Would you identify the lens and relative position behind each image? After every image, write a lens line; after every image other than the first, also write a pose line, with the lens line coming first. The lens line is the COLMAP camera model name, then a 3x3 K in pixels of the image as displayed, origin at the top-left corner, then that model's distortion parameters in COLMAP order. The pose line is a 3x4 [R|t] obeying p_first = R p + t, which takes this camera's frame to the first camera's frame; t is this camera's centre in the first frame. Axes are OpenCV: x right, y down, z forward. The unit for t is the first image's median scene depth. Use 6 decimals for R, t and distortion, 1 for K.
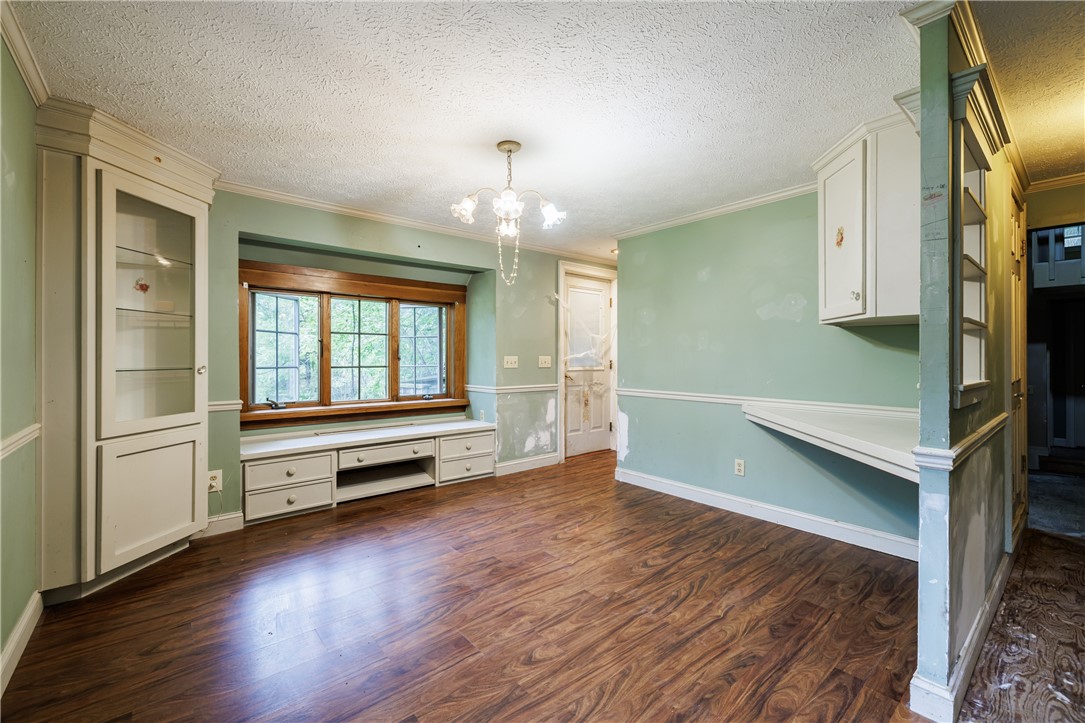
lens RADIAL K [[453.6, 0, 540.9], [0, 453.6, 357.8], [0, 0, 1]] dist [0.002086, 0.000247]
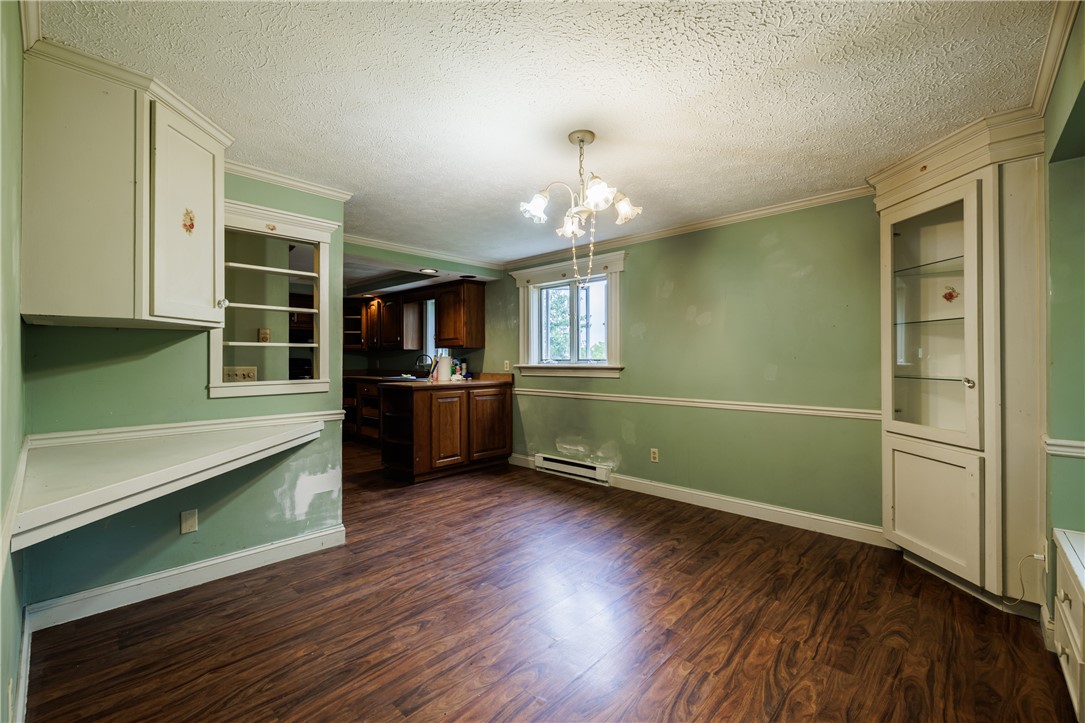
lens RADIAL K [[453.6, 0, 540.4], [0, 453.6, 357.0], [0, 0, 1]] dist [0.002086, 0.000247]
pose [[-0.992741, 0.000095, -0.120274, 0.158304], [0.000045, 1.000000, 0.000424, -0.032810], [0.120274, 0.000416, -0.992741, 2.423617]]
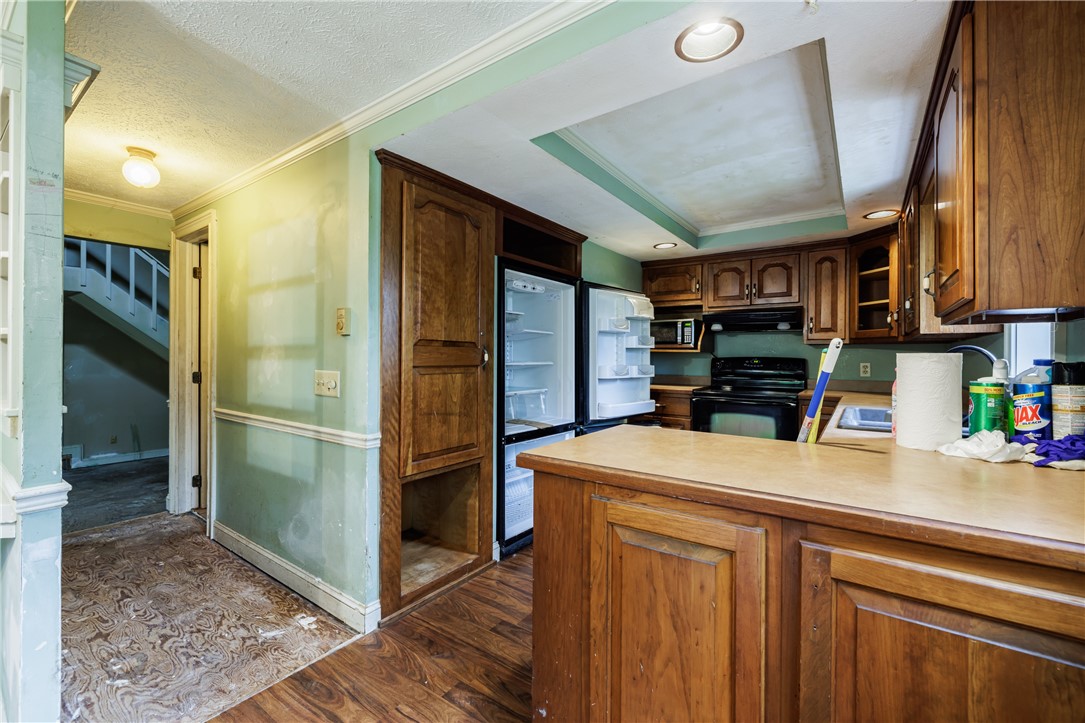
lens RADIAL K [[453.6, 0, 542.3], [0, 453.6, 358.9], [0, 0, 1]] dist [0.002086, 0.000247]
pose [[-0.245485, -0.004709, 0.969389, -0.134879], [-0.002419, 0.999988, 0.004245, -0.031643], [-0.969397, -0.001303, -0.245494, 0.255030]]
